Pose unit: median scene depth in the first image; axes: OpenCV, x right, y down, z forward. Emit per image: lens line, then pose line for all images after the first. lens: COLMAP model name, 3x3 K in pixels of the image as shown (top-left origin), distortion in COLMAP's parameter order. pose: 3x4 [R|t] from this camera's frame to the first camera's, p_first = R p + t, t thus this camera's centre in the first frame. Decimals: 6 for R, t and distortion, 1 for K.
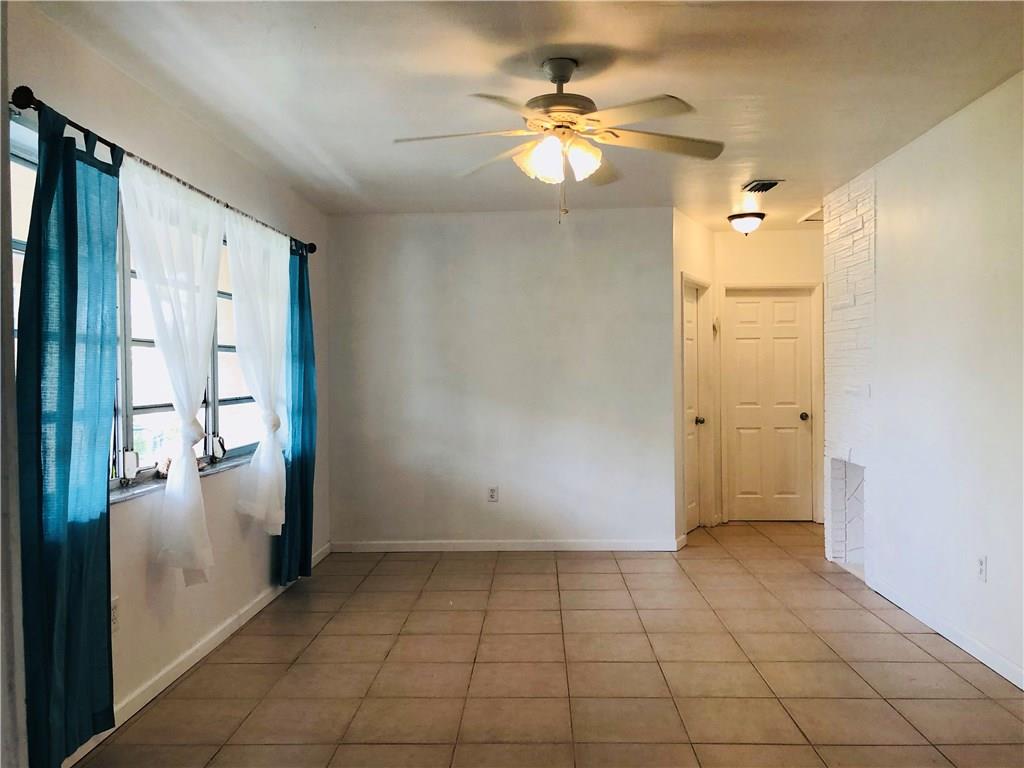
lens RADIAL K [[837.7, 0, 518.7], [0, 837.7, 380.3], [0, 0, 1]] dist [0.056841, -0.080252]
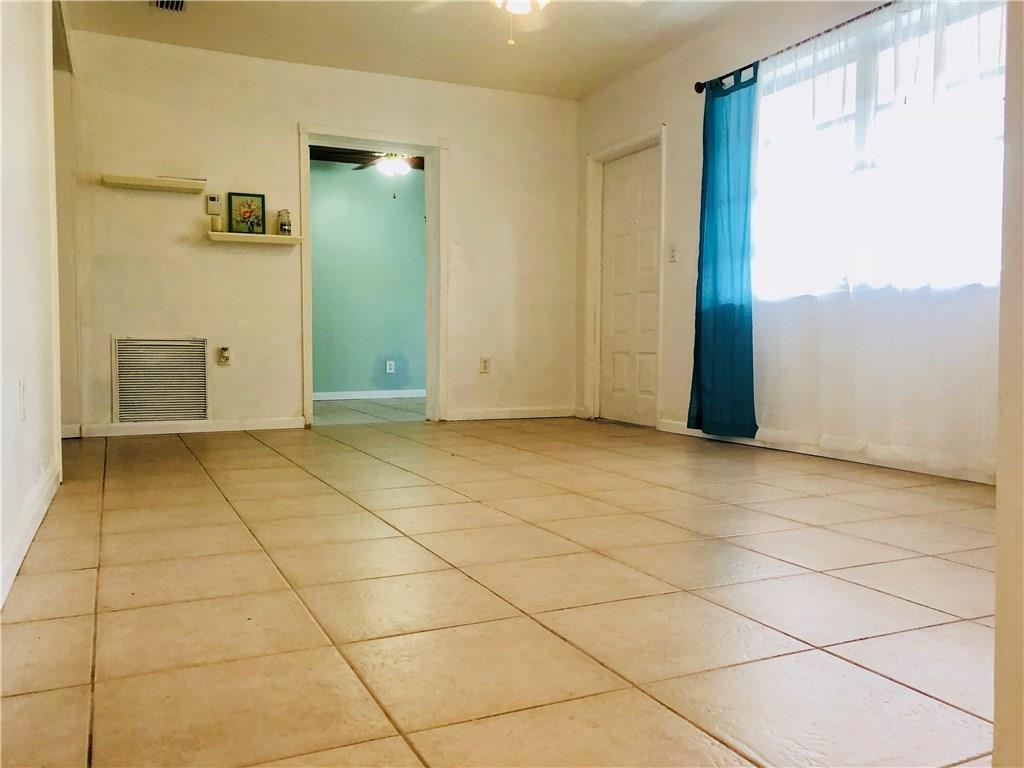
lens RADIAL K [[837.7, 0, 514.1], [0, 837.7, 376.9], [0, 0, 1]] dist [0.056841, -0.080252]
pose [[-0.889750, 0.034433, -0.455147, 0.473432], [0.011359, 0.998512, 0.053334, 0.155651], [0.456306, 0.042284, -0.888818, 1.626897]]
